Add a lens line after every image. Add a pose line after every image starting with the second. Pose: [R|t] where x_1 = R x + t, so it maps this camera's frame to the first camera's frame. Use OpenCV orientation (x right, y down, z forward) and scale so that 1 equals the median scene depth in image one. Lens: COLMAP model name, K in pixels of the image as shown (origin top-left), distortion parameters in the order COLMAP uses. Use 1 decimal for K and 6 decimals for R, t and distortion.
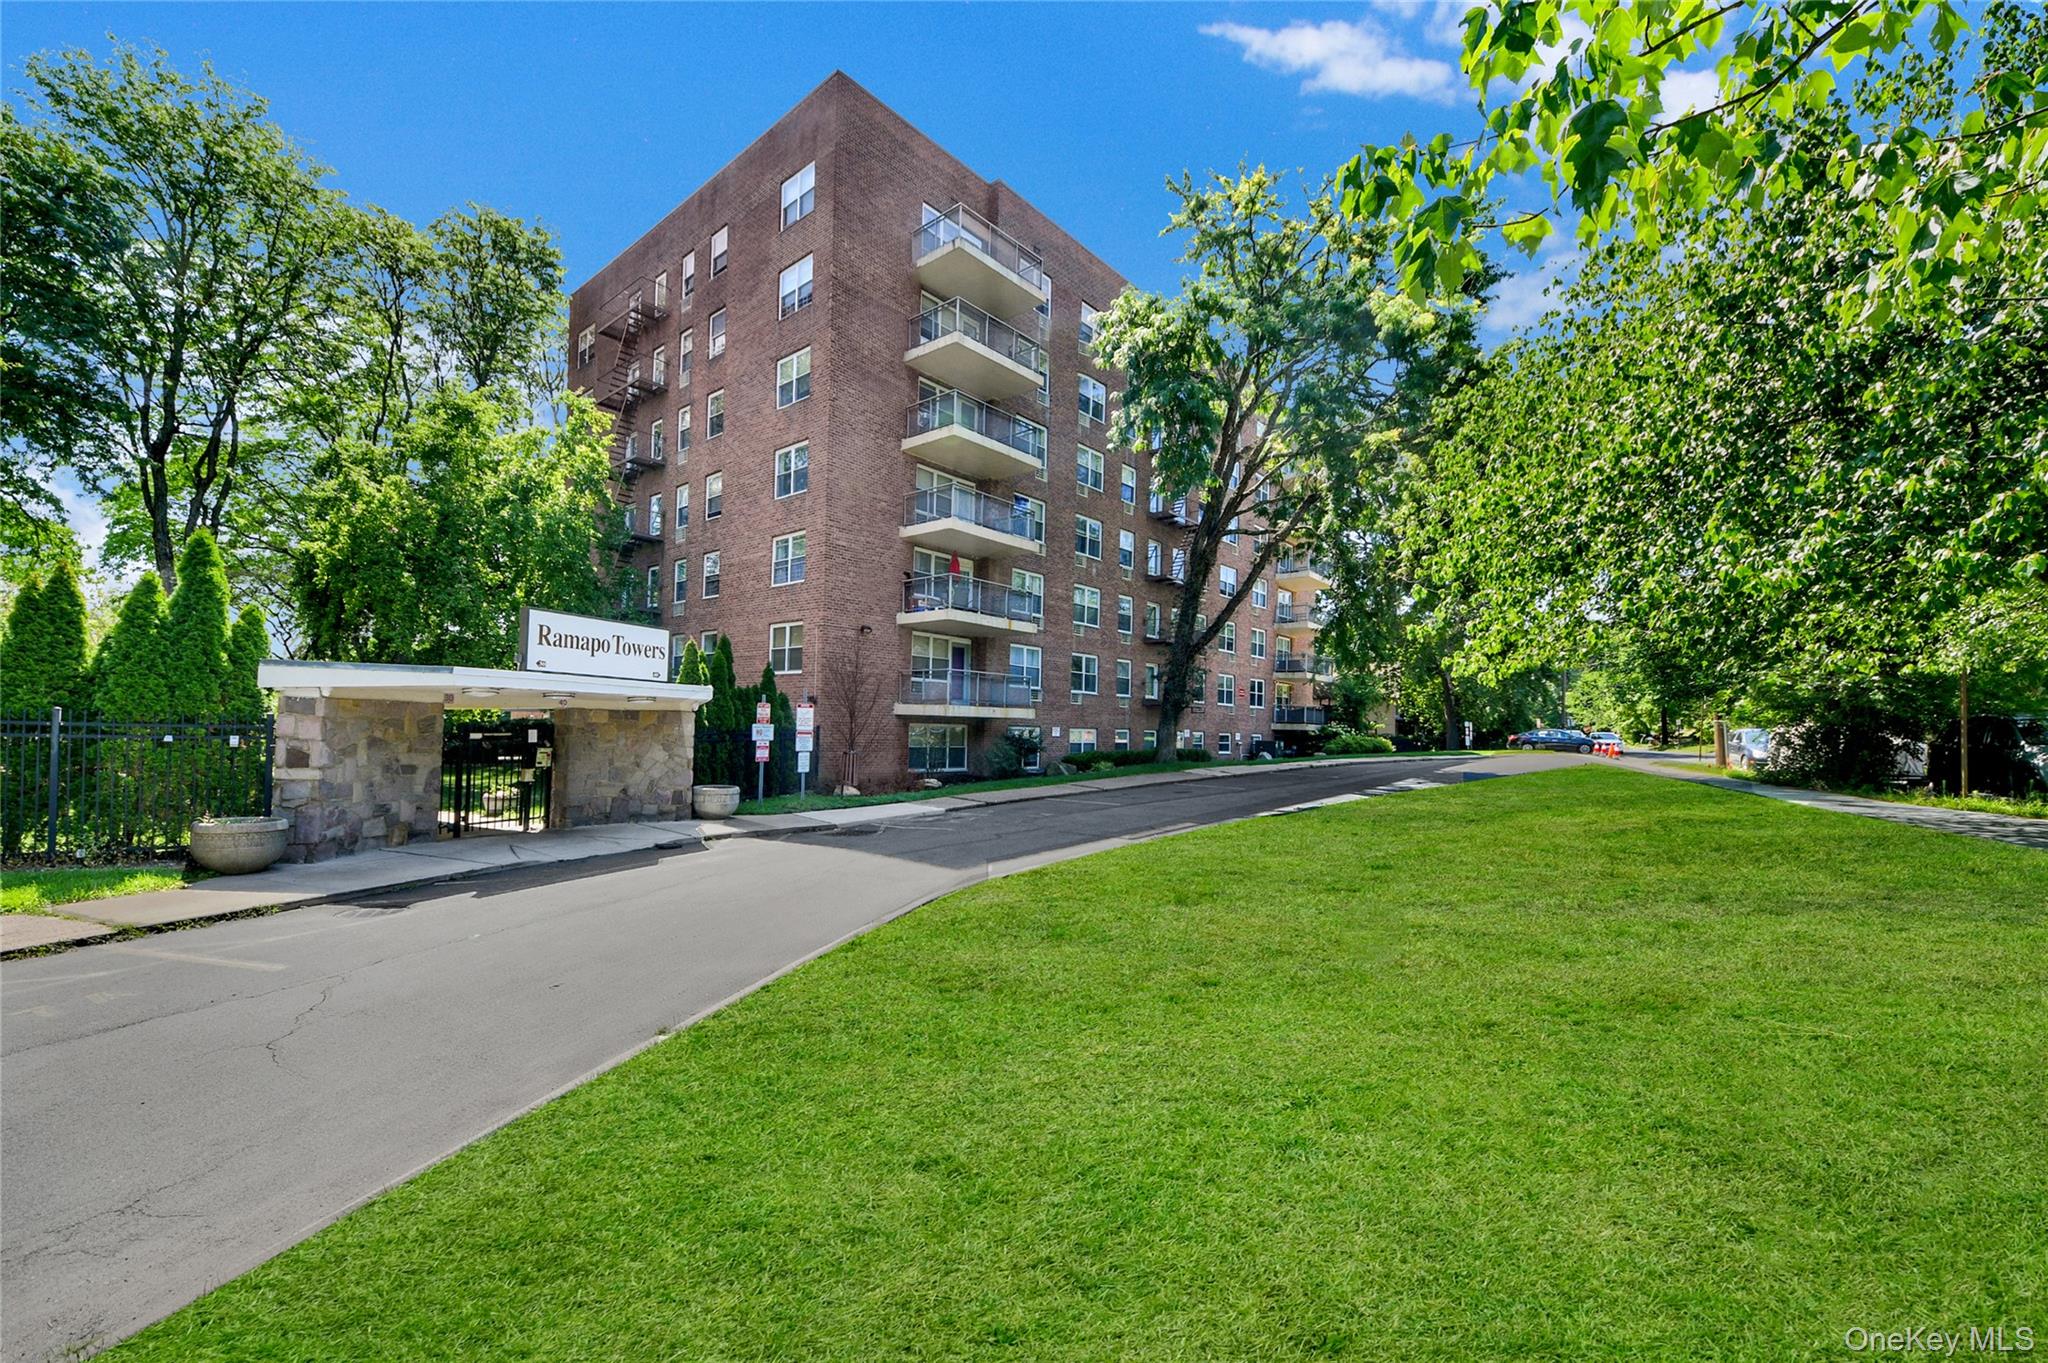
lens RADIAL K [[741.9, 0, 1025.8], [0, 741.9, 707.2], [0, 0, 1]] dist [0.031208, -0.020435]
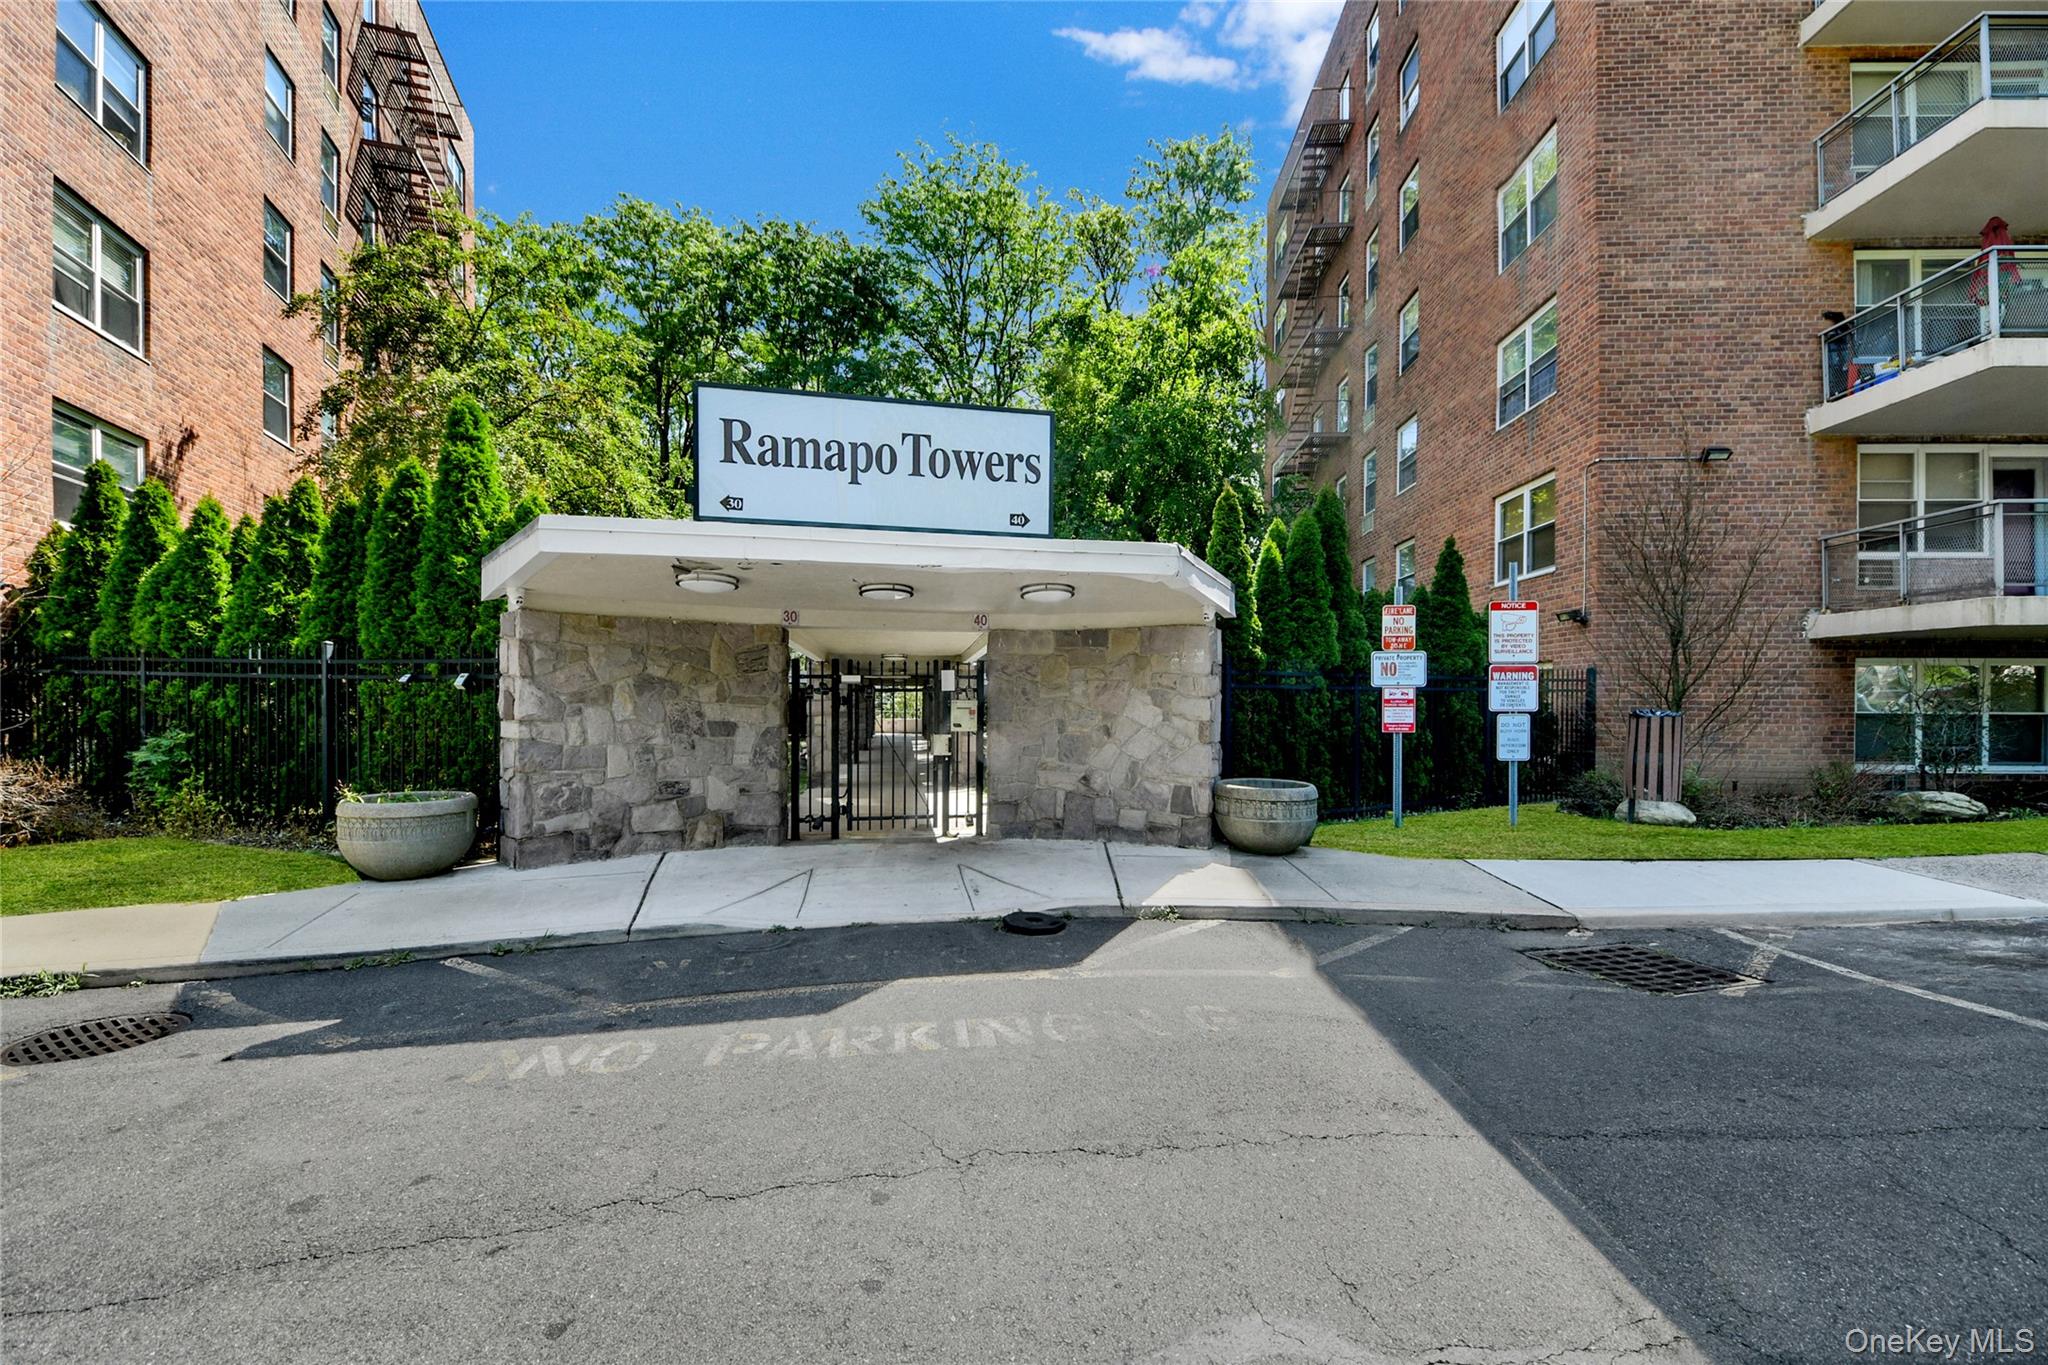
lens RADIAL K [[741.9, 0, 1025.8], [0, 741.9, 708.2], [0, 0, 1]] dist [0.031208, -0.020435]
pose [[0.554791, -0.017562, -0.831804, -0.097648], [0.039332, 0.999213, 0.005137, 0.045620], [0.831060, -0.035567, 0.555045, 0.544187]]
